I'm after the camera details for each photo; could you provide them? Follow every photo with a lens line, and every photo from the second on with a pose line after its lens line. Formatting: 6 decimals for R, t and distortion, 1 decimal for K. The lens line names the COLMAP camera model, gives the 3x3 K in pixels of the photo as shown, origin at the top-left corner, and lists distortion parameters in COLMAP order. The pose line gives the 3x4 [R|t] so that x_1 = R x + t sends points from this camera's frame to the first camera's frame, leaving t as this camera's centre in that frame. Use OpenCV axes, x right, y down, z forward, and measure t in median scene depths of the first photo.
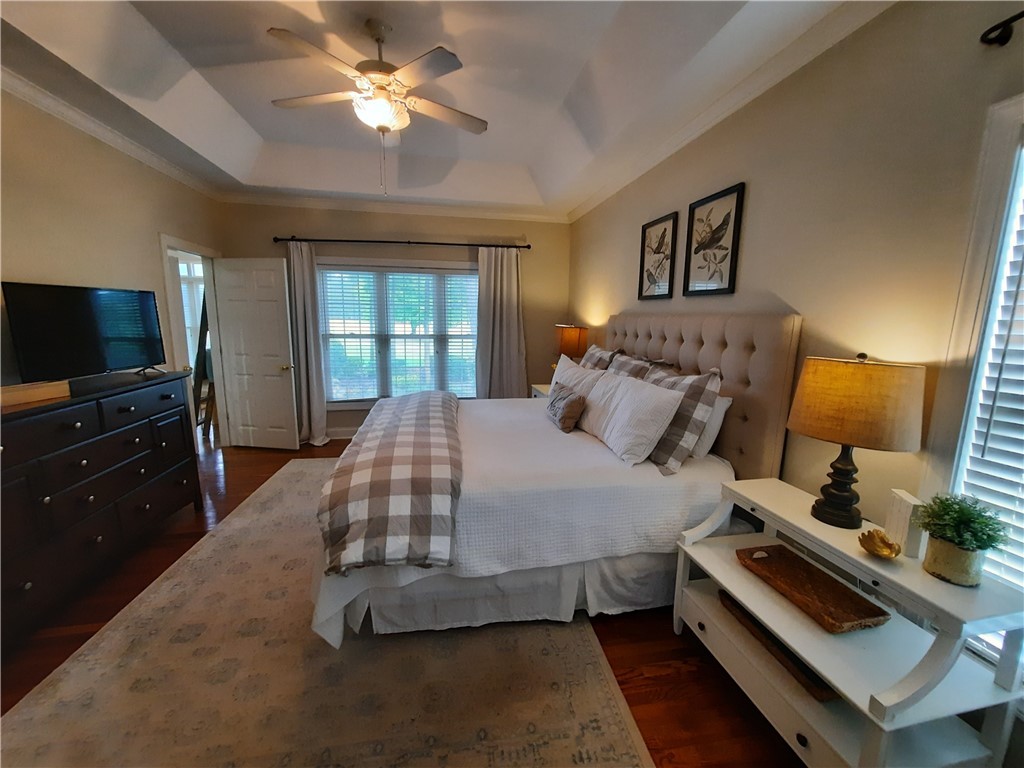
lens RADIAL K [[403.1, 0, 515.0], [0, 403.1, 381.9], [0, 0, 1]] dist [0.006460, 0.000582]
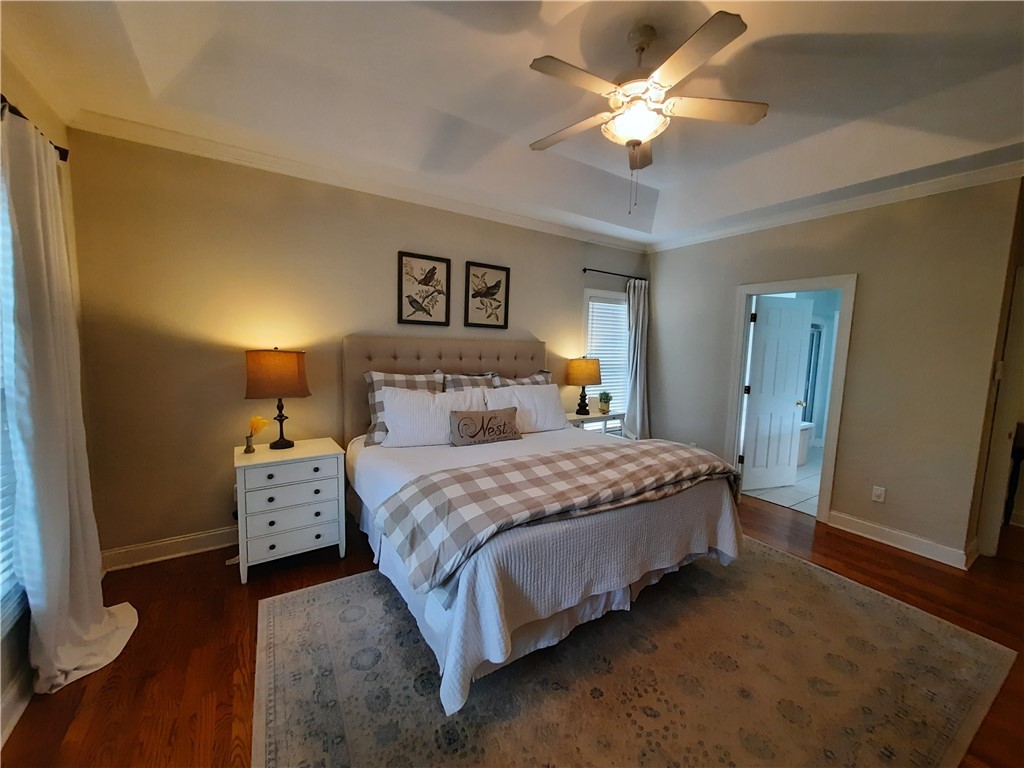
lens RADIAL K [[403.1, 0, 515.0], [0, 403.1, 382.8], [0, 0, 1]] dist [0.006460, 0.000582]
pose [[-0.380817, -0.119261, 0.916927, -0.941407], [0.114295, 0.977971, 0.174670, -0.249532], [-0.917559, 0.171318, -0.358797, 1.399735]]
